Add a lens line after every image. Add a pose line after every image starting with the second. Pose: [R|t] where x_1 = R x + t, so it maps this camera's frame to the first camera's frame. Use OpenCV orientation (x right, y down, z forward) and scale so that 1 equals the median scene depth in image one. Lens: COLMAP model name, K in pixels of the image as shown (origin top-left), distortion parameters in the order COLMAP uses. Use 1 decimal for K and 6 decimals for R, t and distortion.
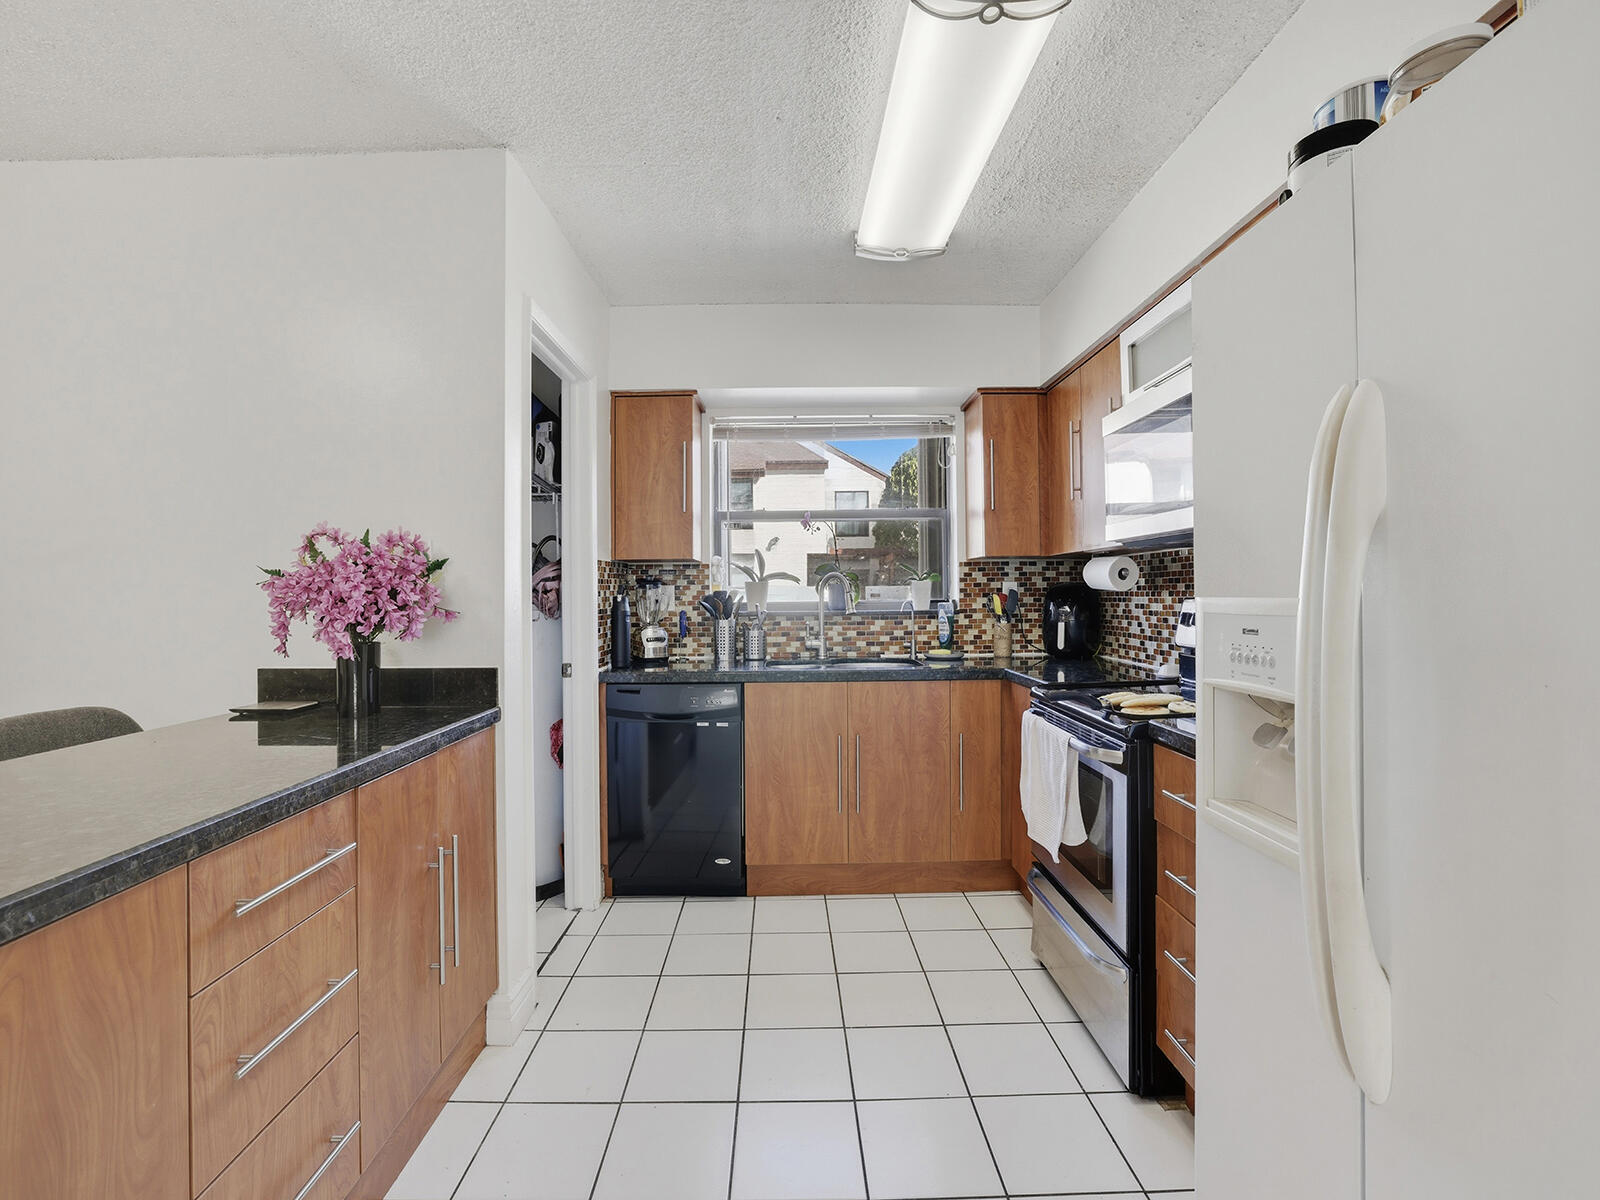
lens RADIAL K [[683.4, 0, 788.7], [0, 683.4, 599.5], [0, 0, 1]] dist [-0.041588, 0.010998]
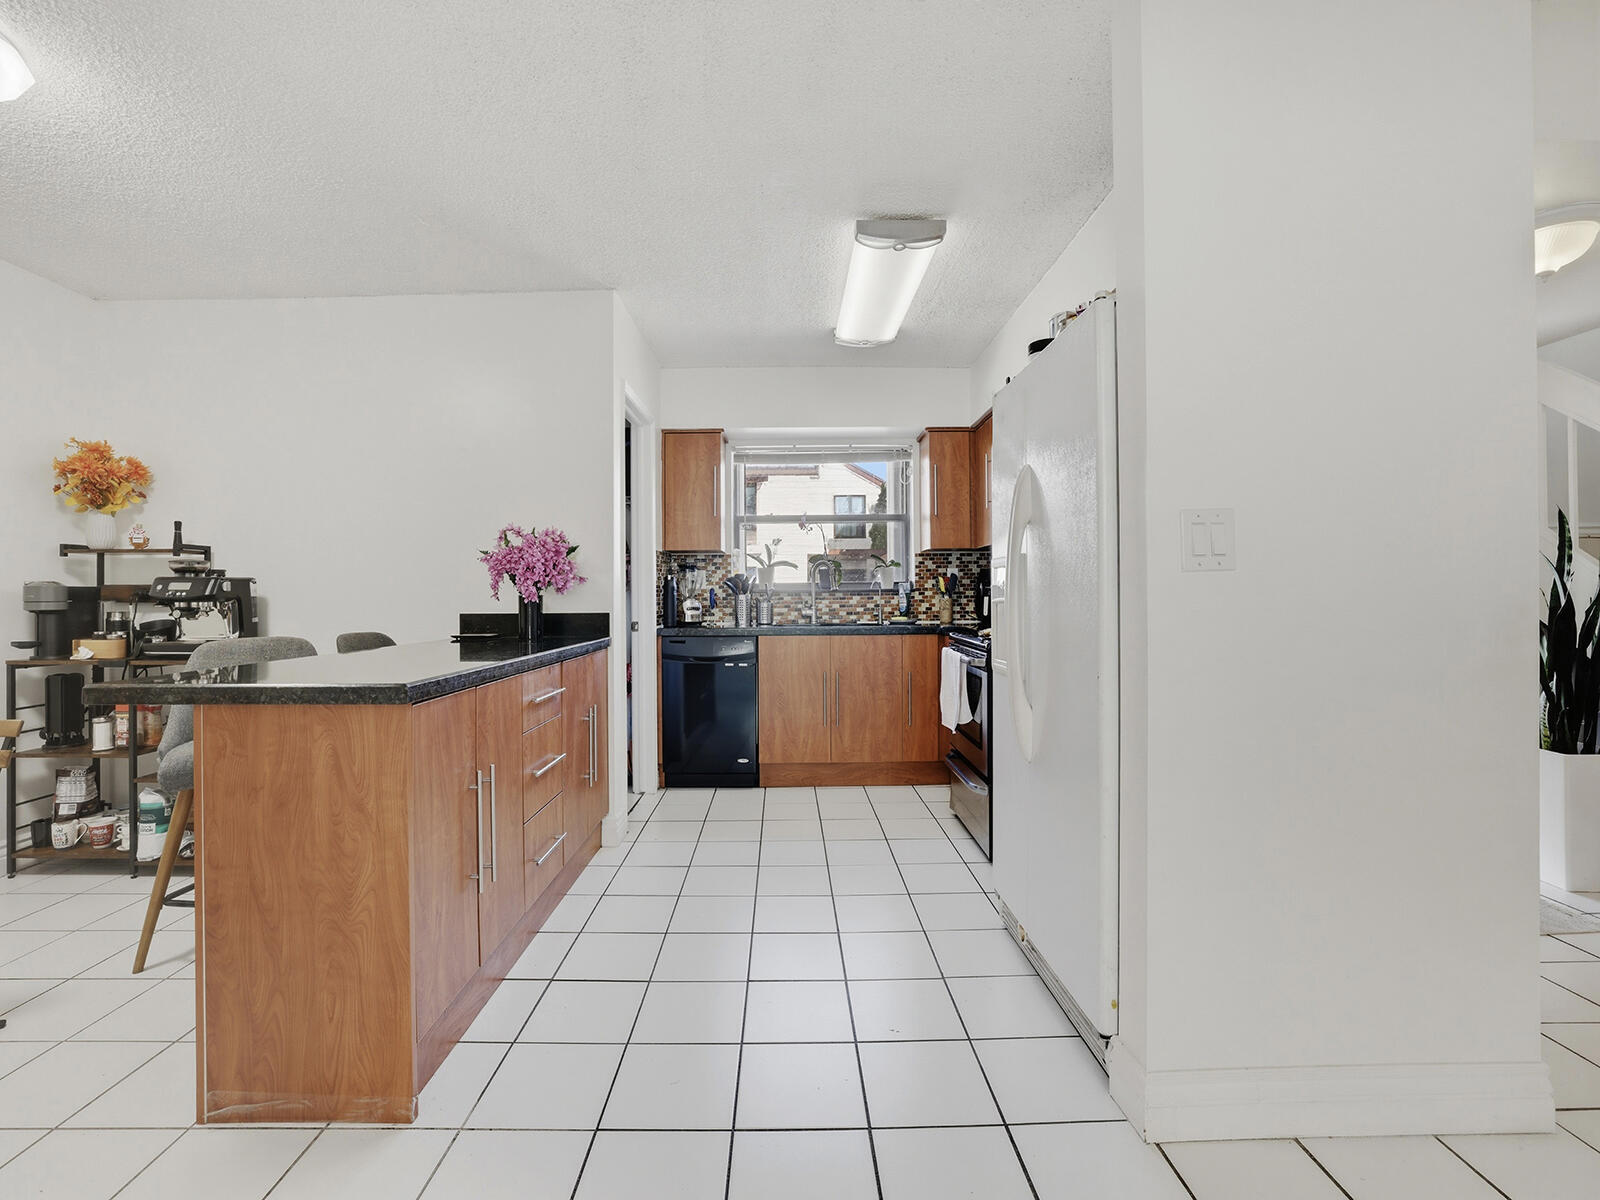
lens RADIAL K [[683.4, 0, 788.7], [0, 683.4, 599.5], [0, 0, 1]] dist [-0.041588, 0.010998]
pose [[0.999996, 0.001895, -0.002066, 0.001450], [-0.001903, 0.999992, -0.003459, 0.044359], [0.002060, 0.003463, 0.999992, -0.380120]]
